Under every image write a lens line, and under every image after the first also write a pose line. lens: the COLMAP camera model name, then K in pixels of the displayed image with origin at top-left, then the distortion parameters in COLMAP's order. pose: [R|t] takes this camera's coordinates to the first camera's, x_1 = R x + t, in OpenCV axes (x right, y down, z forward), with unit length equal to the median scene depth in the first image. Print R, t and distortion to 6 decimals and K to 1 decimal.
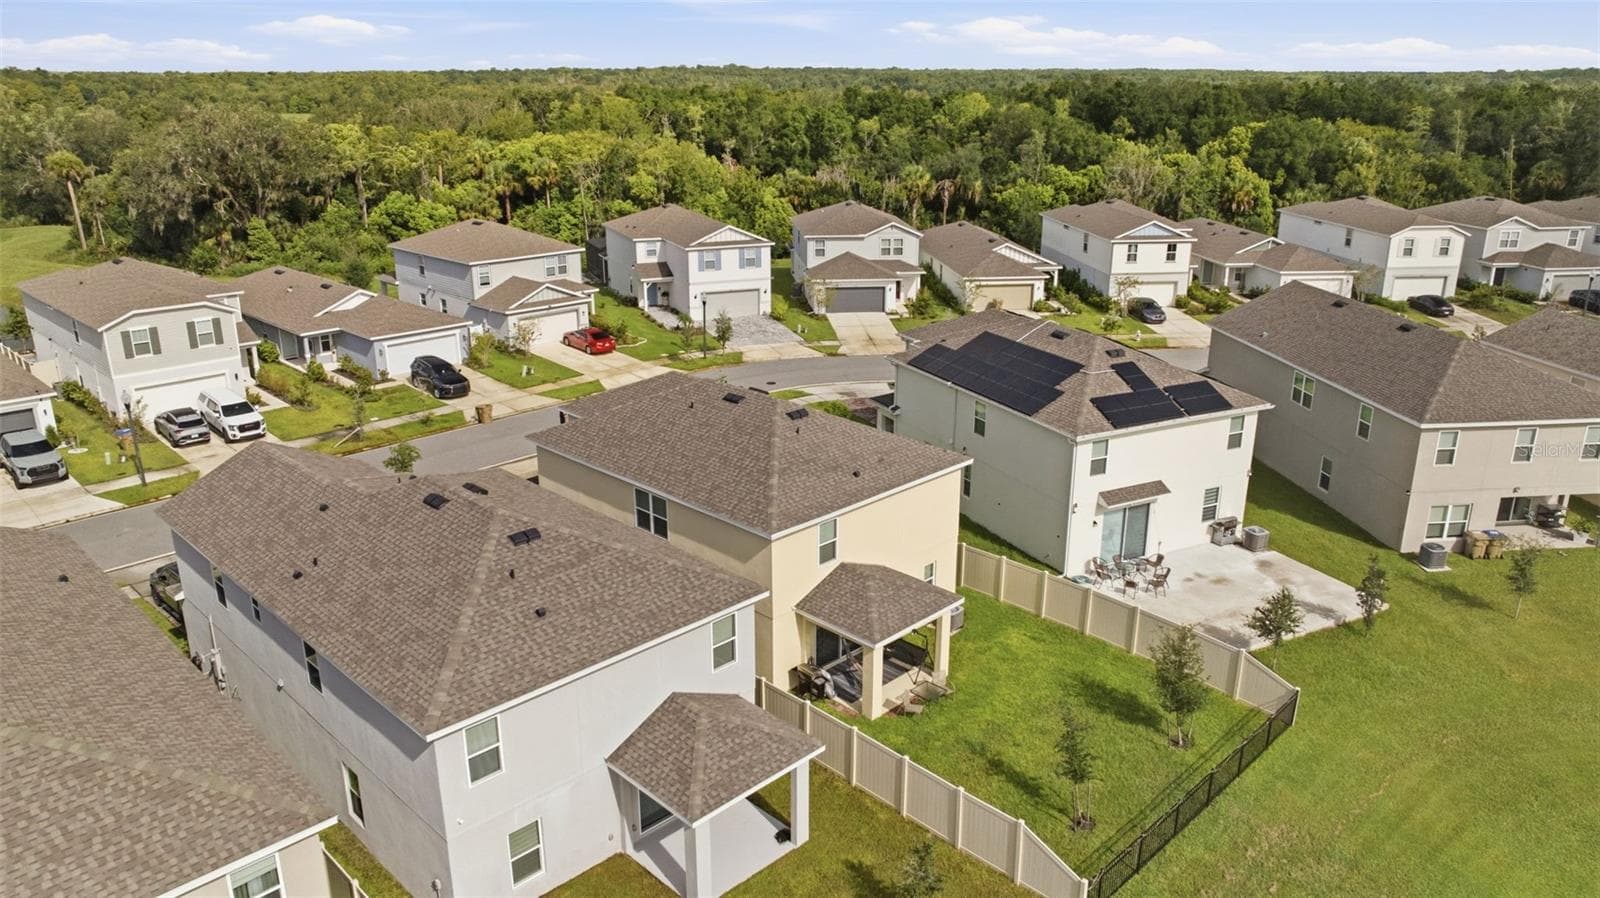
lens RADIAL K [[1122.6, 0, 805.3], [0, 1122.6, 445.6], [0, 0, 1]] dist [-0.029653, 0.019871]
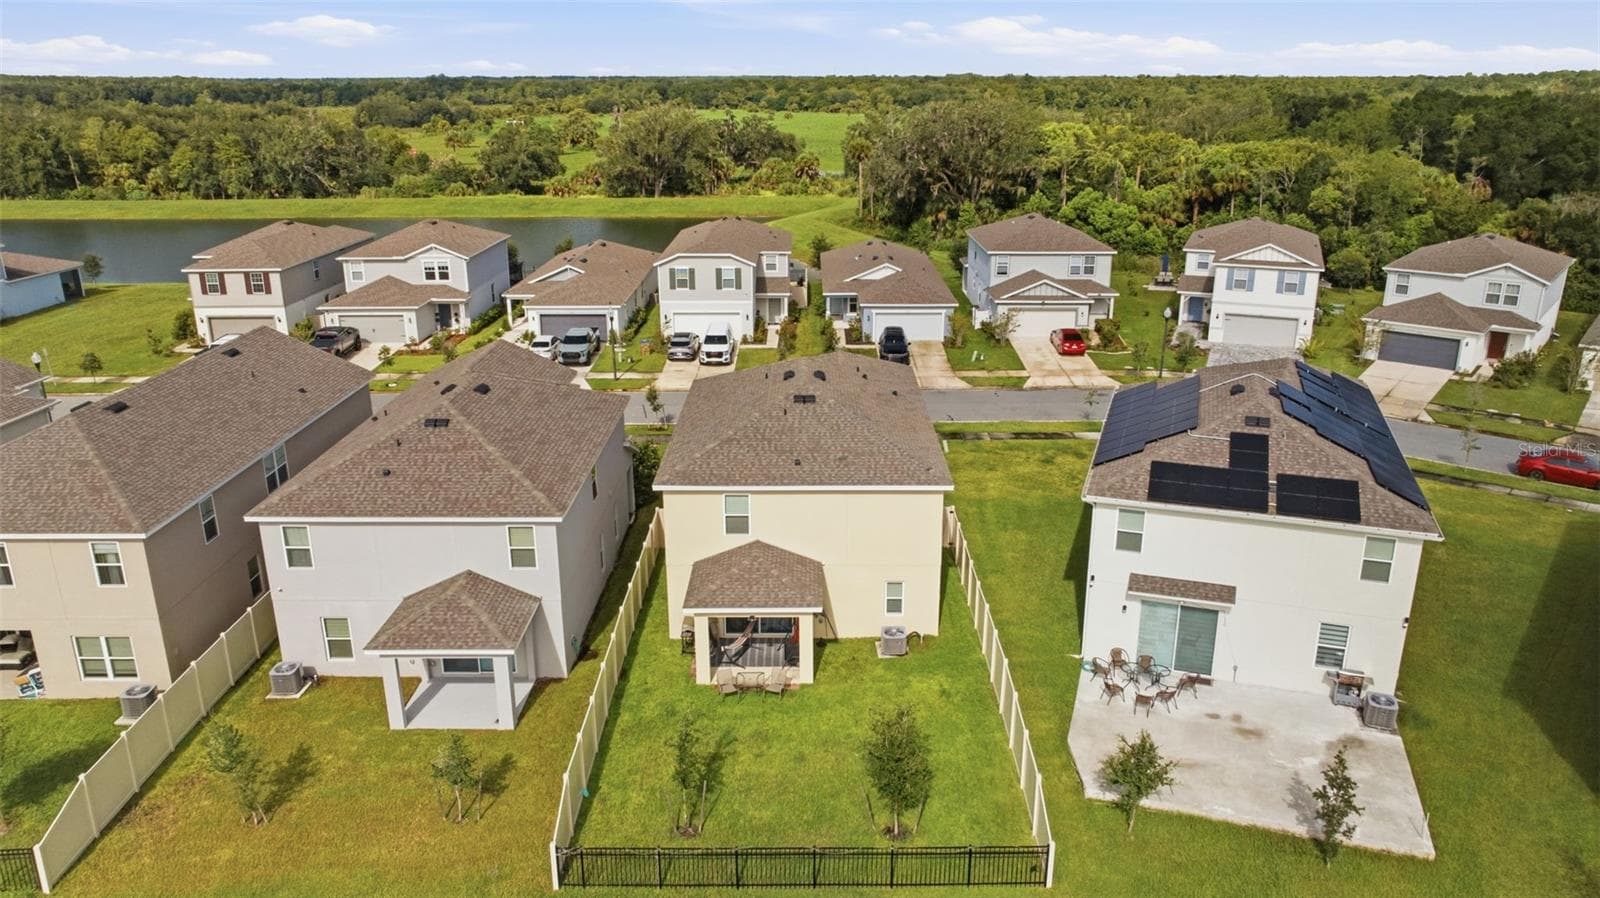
lens RADIAL K [[1122.6, 0, 805.3], [0, 1122.6, 445.6], [0, 0, 1]] dist [-0.029653, 0.019871]
pose [[0.703895, 0.219211, -0.675632, 0.361346], [-0.221989, 0.971432, 0.083909, -0.037430], [0.674725, 0.090919, 0.732448, 0.128344]]
